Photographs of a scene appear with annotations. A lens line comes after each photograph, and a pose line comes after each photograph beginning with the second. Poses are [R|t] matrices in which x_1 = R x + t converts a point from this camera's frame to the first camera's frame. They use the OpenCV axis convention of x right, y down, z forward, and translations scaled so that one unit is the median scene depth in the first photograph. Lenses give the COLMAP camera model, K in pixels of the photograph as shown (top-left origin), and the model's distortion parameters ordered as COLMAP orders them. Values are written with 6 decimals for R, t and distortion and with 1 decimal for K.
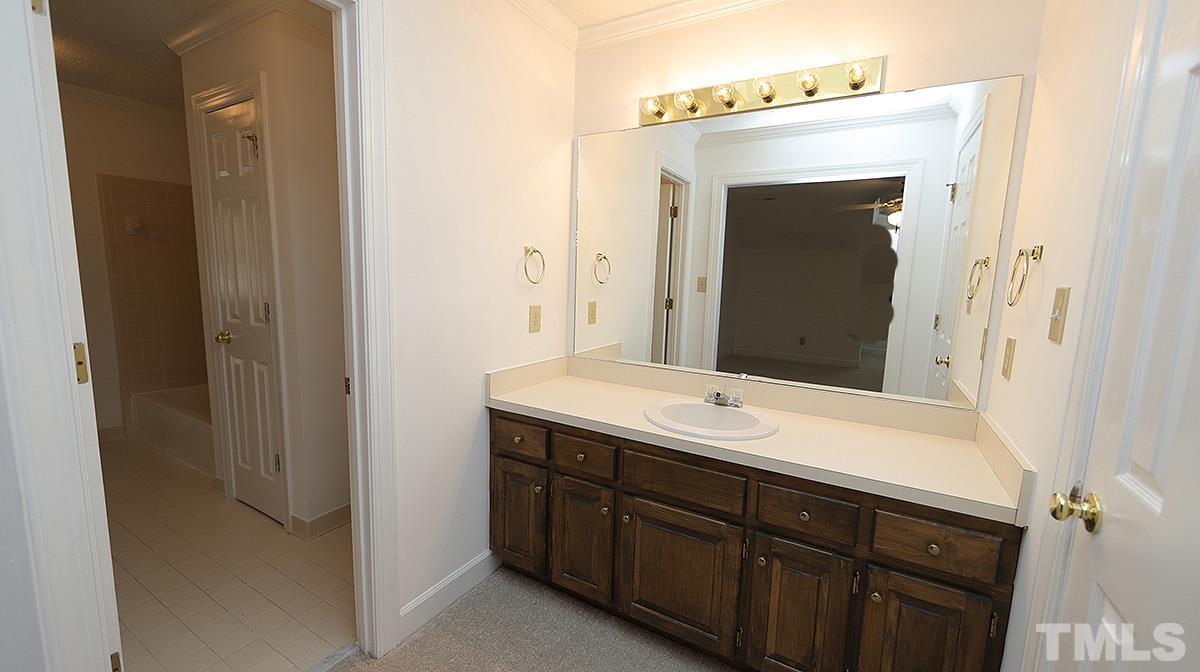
lens RADIAL K [[466.8, 0, 598.1], [0, 466.8, 334.2], [0, 0, 1]] dist [-0.000731, -0.000134]
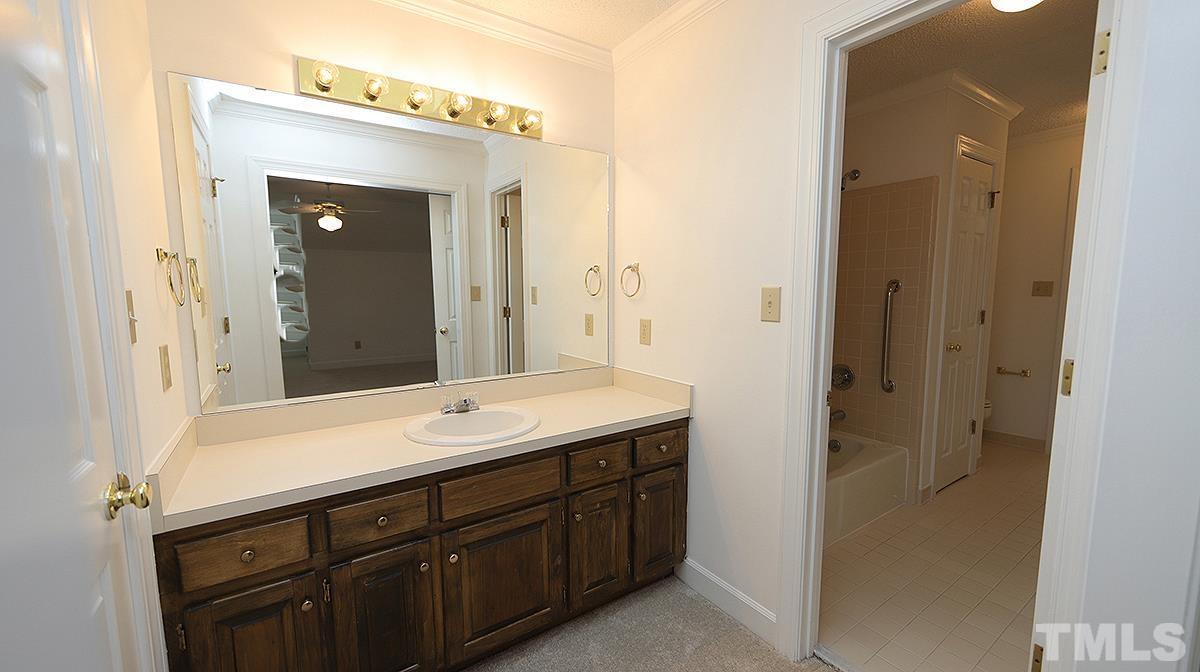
lens RADIAL K [[466.8, 0, 598.1], [0, 466.8, 338.3], [0, 0, 1]] dist [-0.000731, -0.000134]
pose [[0.433267, -0.131477, 0.891624, -0.529425], [0.128369, 0.988218, 0.083342, -0.056268], [-0.892077, 0.078347, 0.445040, 0.303887]]
